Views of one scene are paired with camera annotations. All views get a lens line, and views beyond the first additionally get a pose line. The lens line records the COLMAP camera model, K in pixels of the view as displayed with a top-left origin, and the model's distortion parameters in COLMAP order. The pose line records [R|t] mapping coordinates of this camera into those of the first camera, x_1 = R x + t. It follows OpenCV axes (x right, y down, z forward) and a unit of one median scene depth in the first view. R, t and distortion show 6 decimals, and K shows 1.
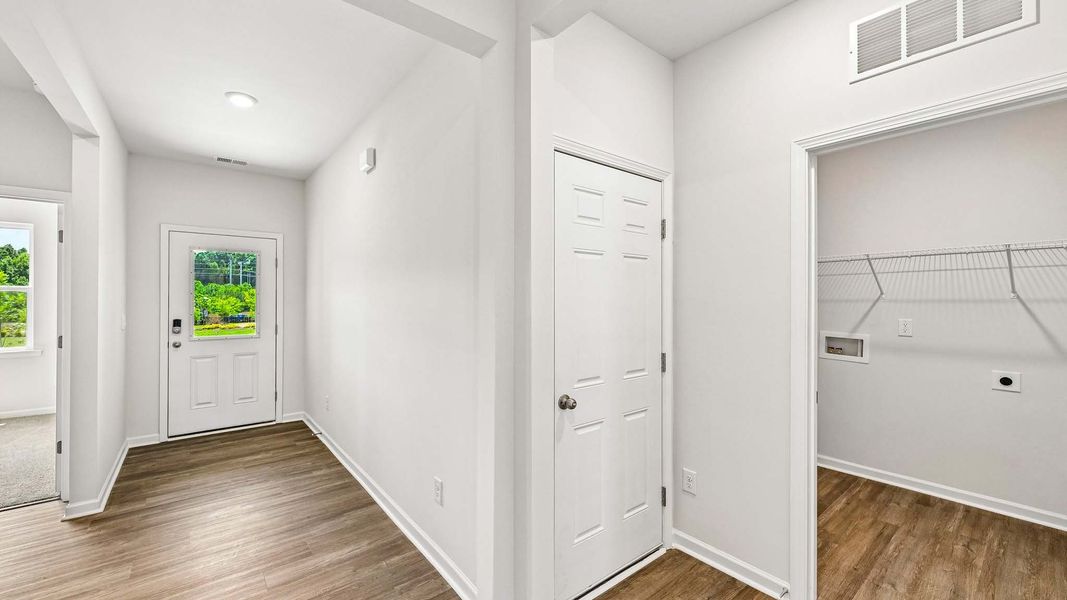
lens RADIAL K [[420.5, 0, 530.9], [0, 420.5, 297.1], [0, 0, 1]] dist [0.001020, 0.000022]
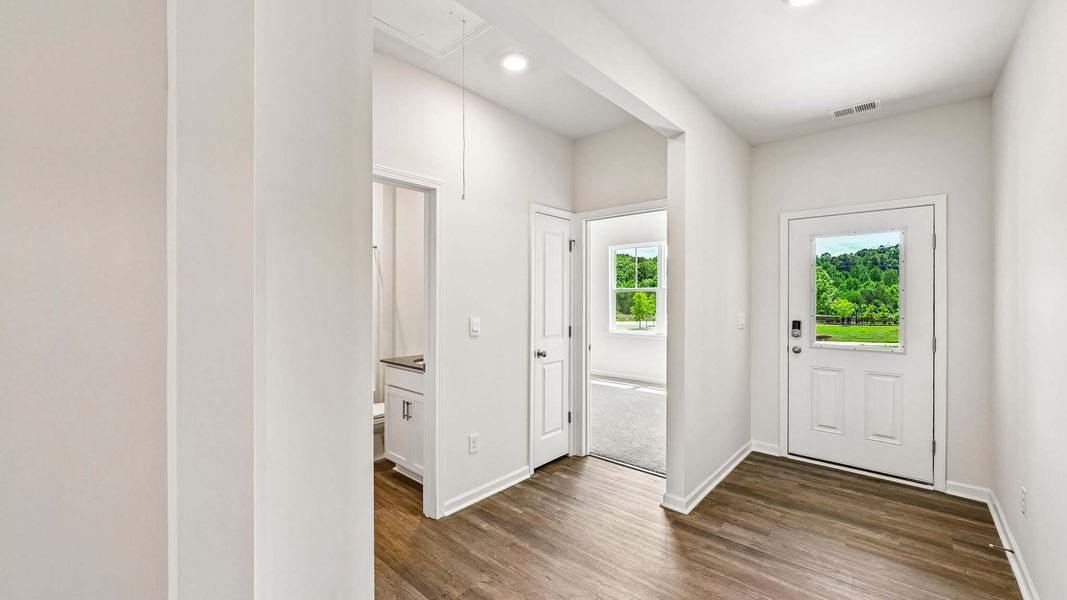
lens RADIAL K [[420.5, 0, 530.9], [0, 420.5, 297.1], [0, 0, 1]] dist [0.001020, 0.000022]
pose [[0.158841, 0.000732, -0.987304, -0.084096], [0.002819, 0.999995, 0.001195, 0.001964], [0.987300, -0.002974, 0.158838, 0.368055]]
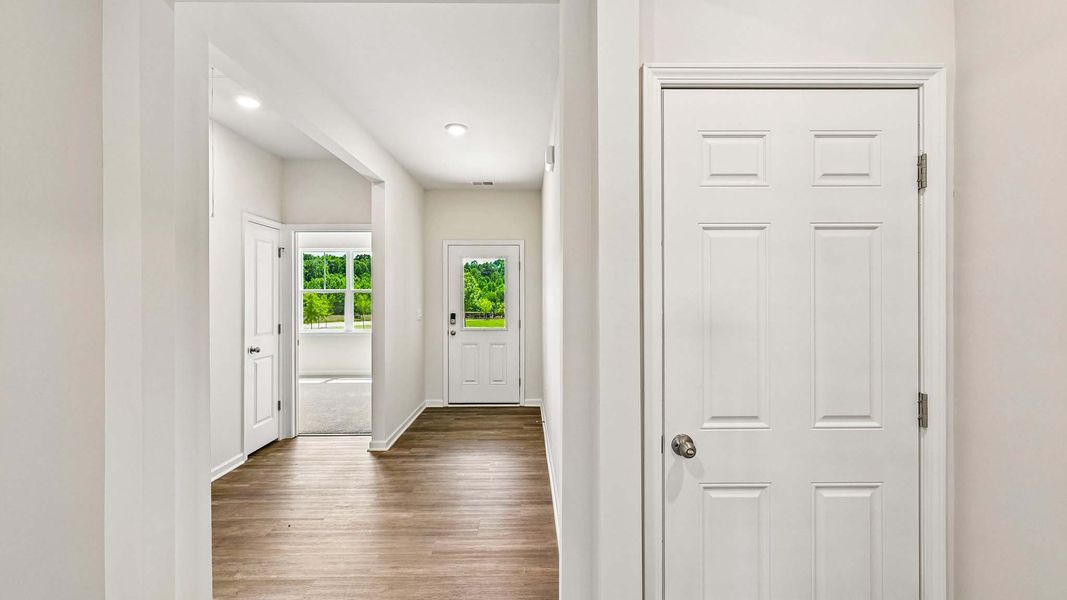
lens RADIAL K [[420.5, 0, 530.9], [0, 420.5, 297.1], [0, 0, 1]] dist [0.001020, 0.000022]
pose [[0.786075, -0.002213, -0.618127, 0.162679], [0.005580, 0.999978, 0.003516, -0.000093], [0.618106, -0.006213, 0.786071, 0.153354]]
